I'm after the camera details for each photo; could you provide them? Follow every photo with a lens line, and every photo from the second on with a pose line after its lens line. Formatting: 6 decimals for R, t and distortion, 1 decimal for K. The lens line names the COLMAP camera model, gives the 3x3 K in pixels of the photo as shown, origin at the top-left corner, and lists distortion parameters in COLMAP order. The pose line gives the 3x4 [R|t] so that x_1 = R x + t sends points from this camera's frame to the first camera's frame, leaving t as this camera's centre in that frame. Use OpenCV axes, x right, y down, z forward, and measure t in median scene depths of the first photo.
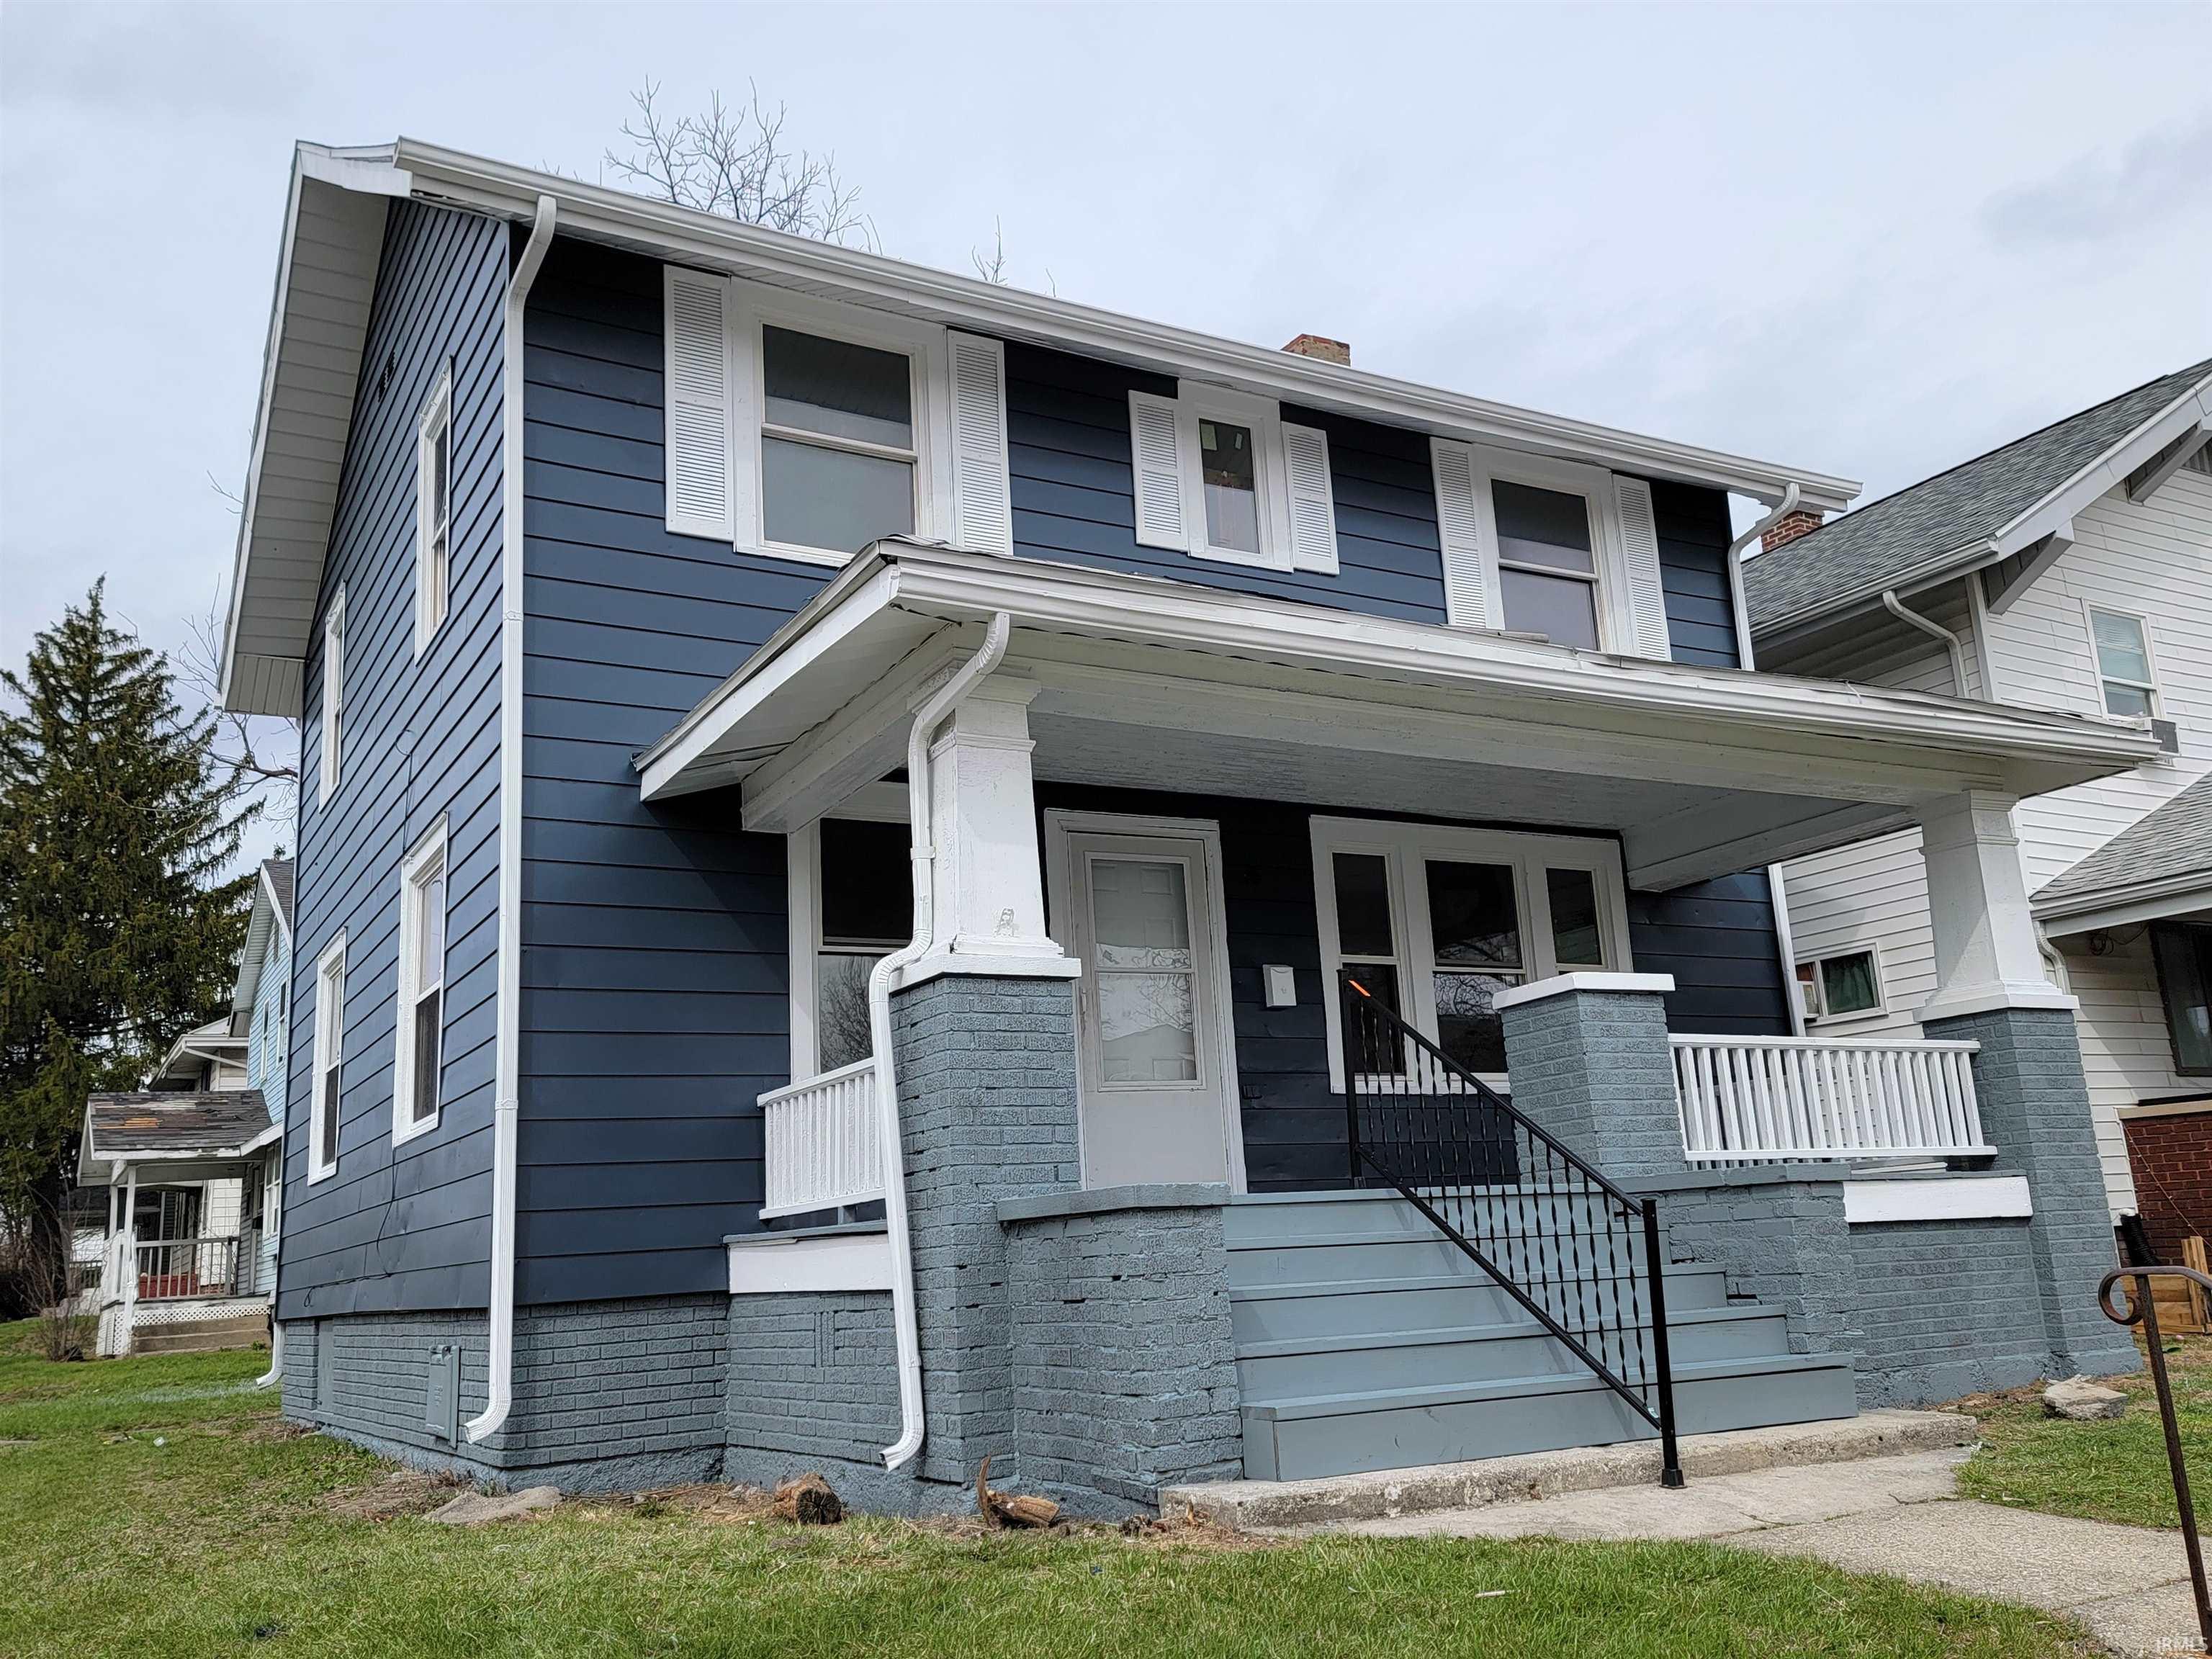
lens RADIAL K [[1860.1, 0, 1106.0], [0, 1860.1, 829.5], [0, 0, 1]] dist [0.091642, -0.120332]
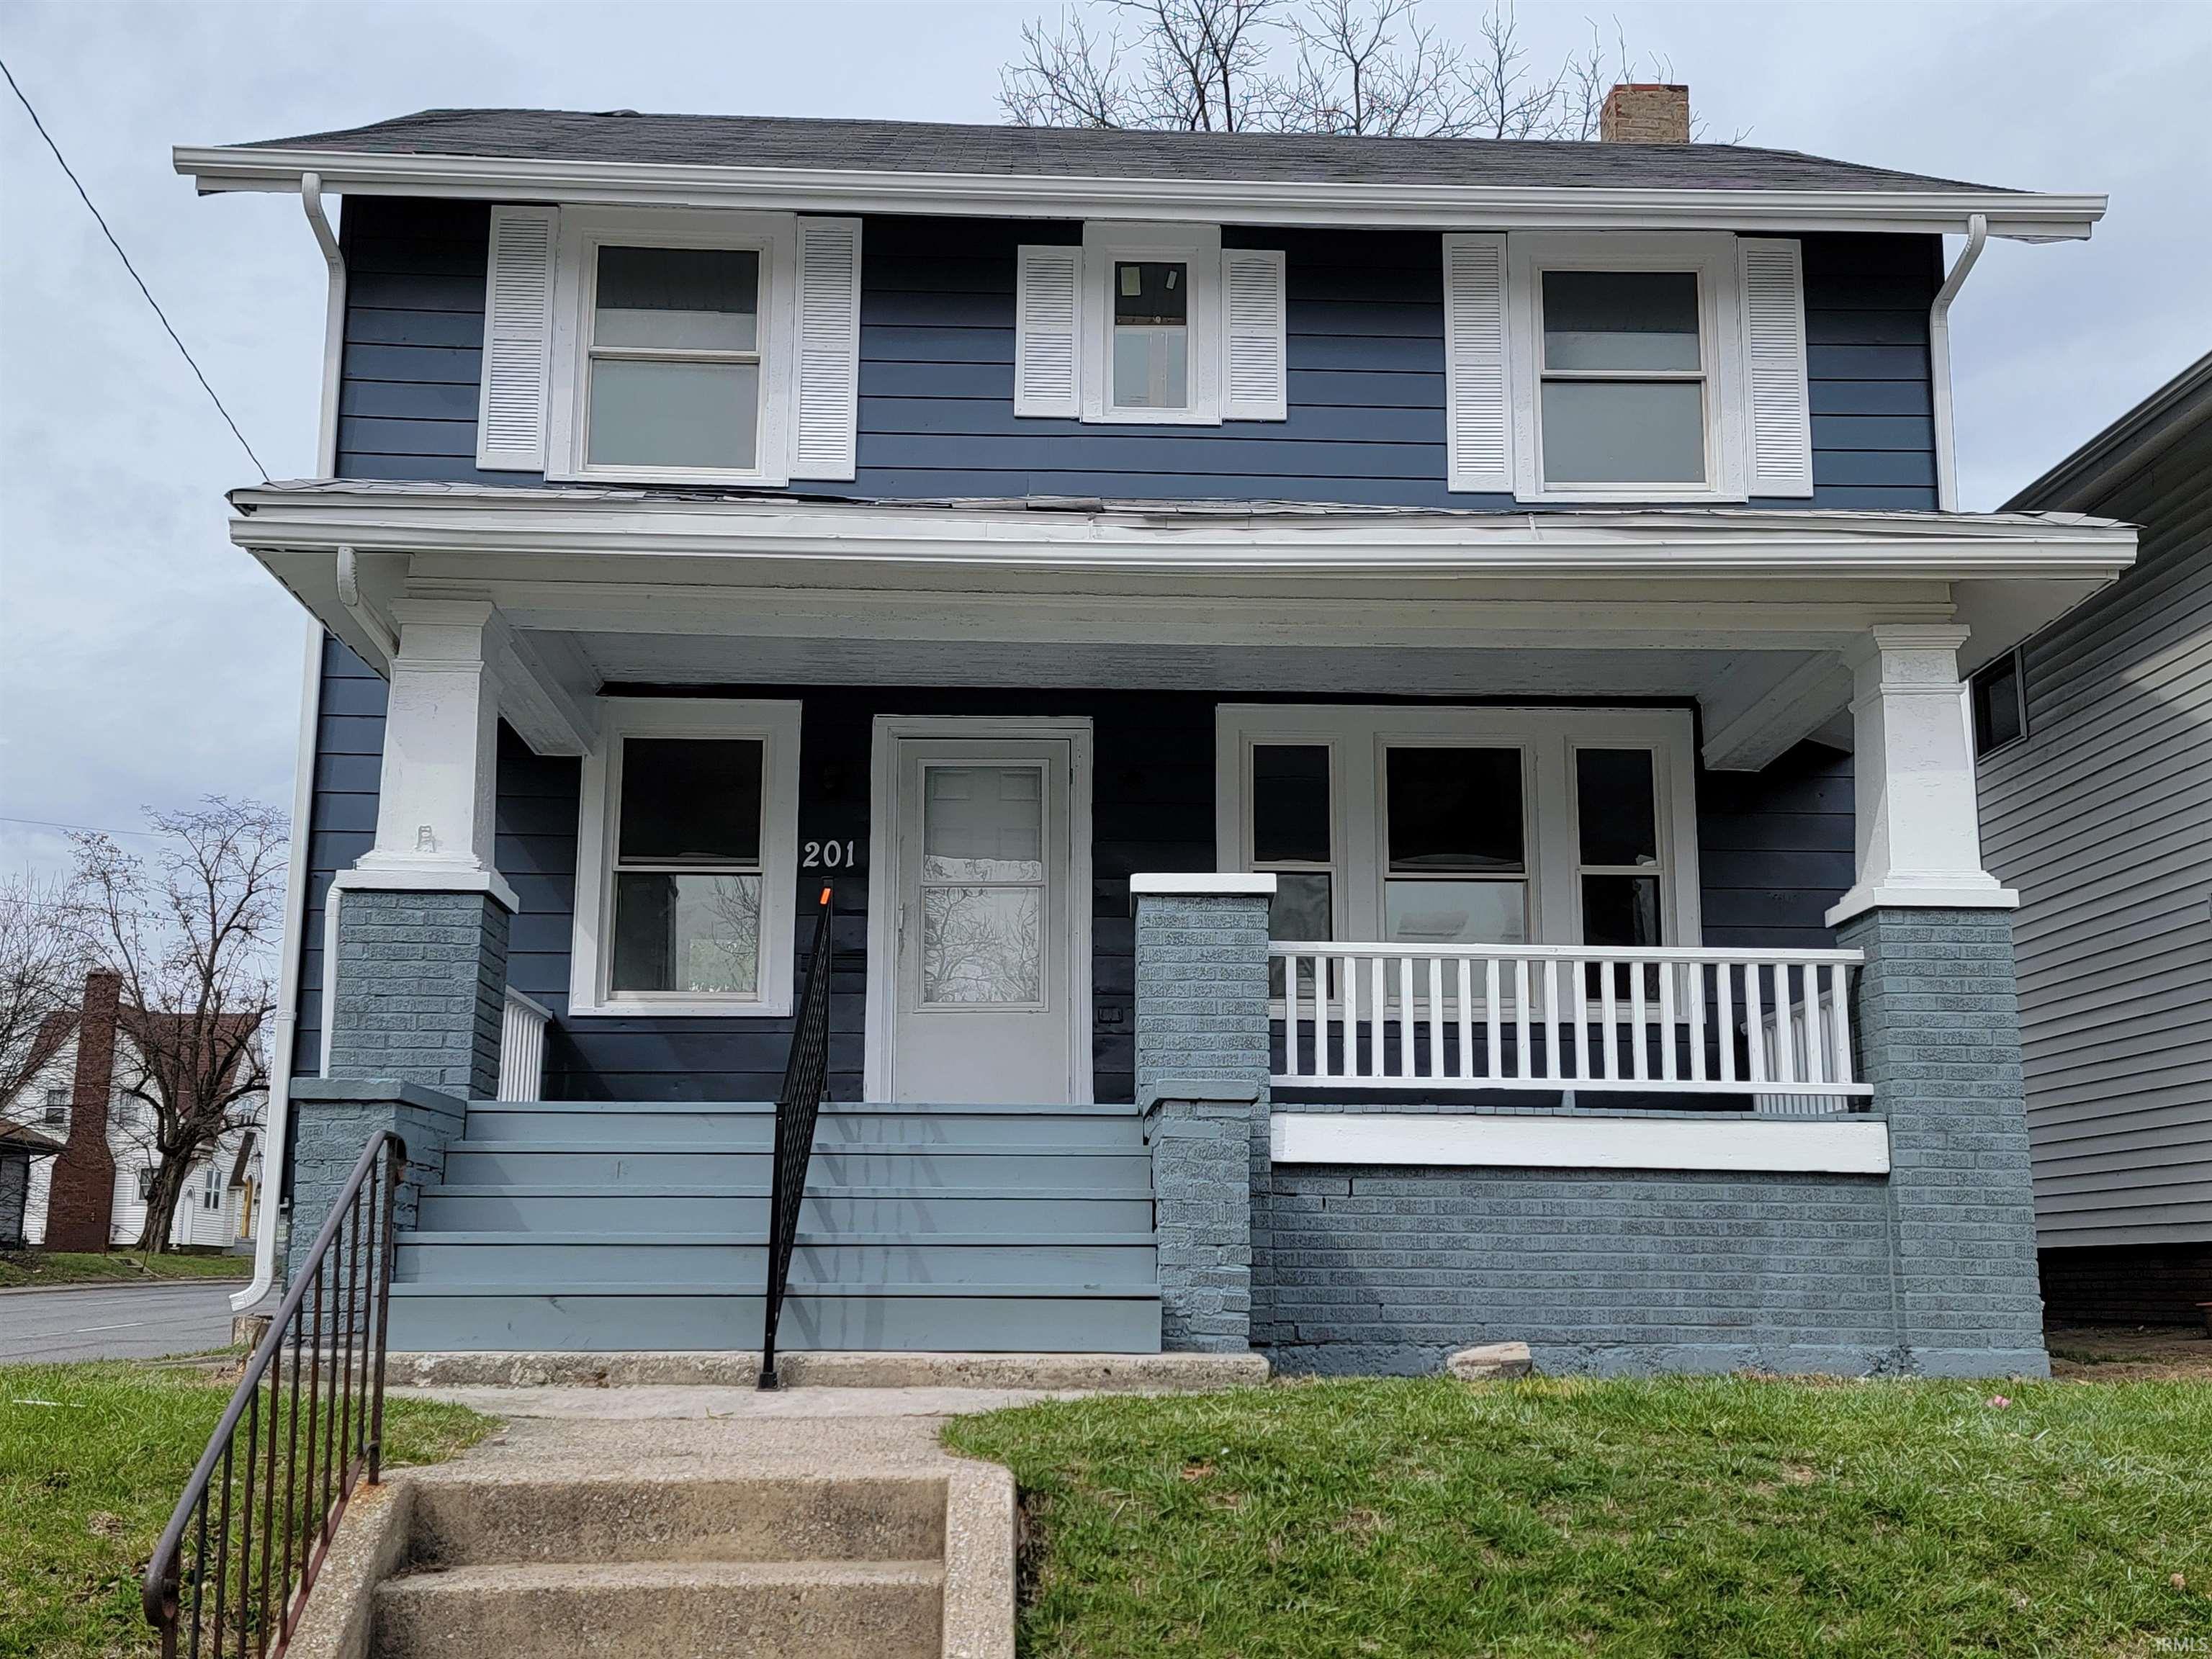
lens RADIAL K [[2289.9, 0, 1106.0], [0, 2289.9, 829.5], [0, 0, 1]] dist [0.086441, -0.010593]
pose [[0.888577, -0.031618, -0.457636, 0.554935], [0.051634, 0.998176, 0.031291, 0.014864], [0.455812, -0.051434, 0.888589, 0.013476]]
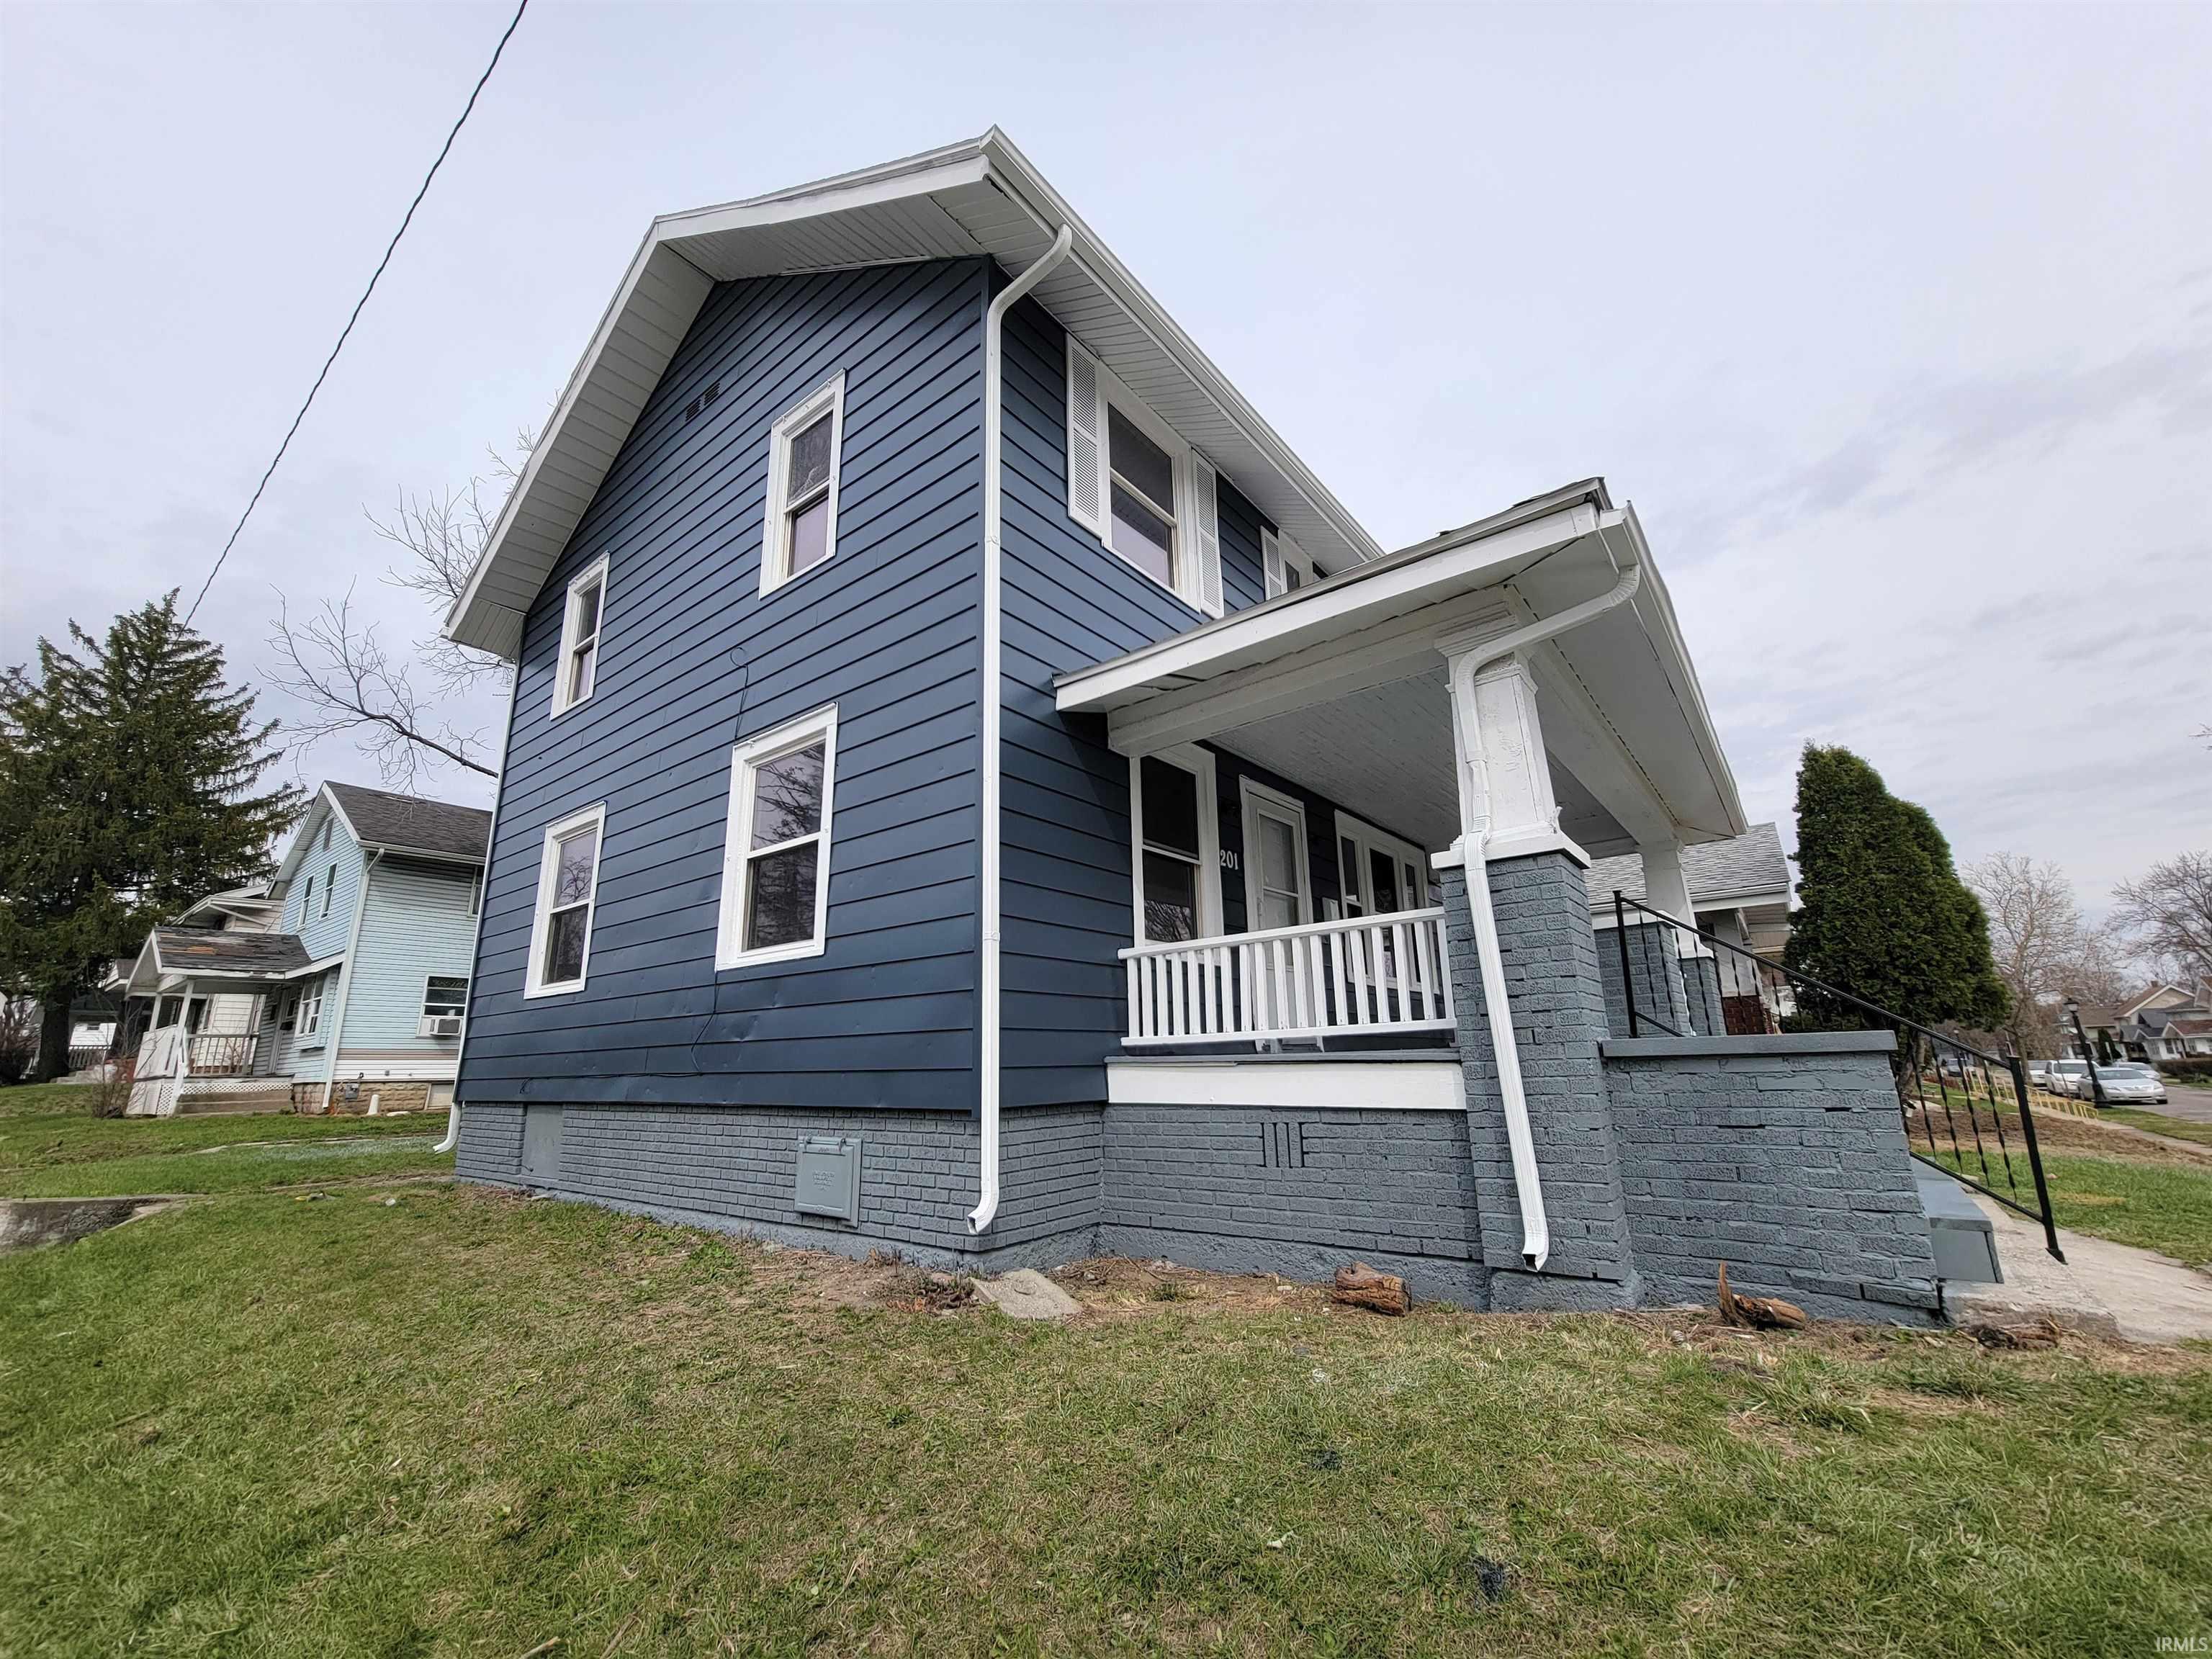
lens RADIAL K [[915.8, 0, 1097.1], [0, 915.8, 834.5], [0, 0, 1]] dist [-0.009342, -0.000202]
pose [[0.929365, 0.128039, 0.346247, -0.349786], [-0.114973, 0.991668, -0.058109, 0.082816], [-0.350803, 0.014196, 0.936342, 0.334294]]
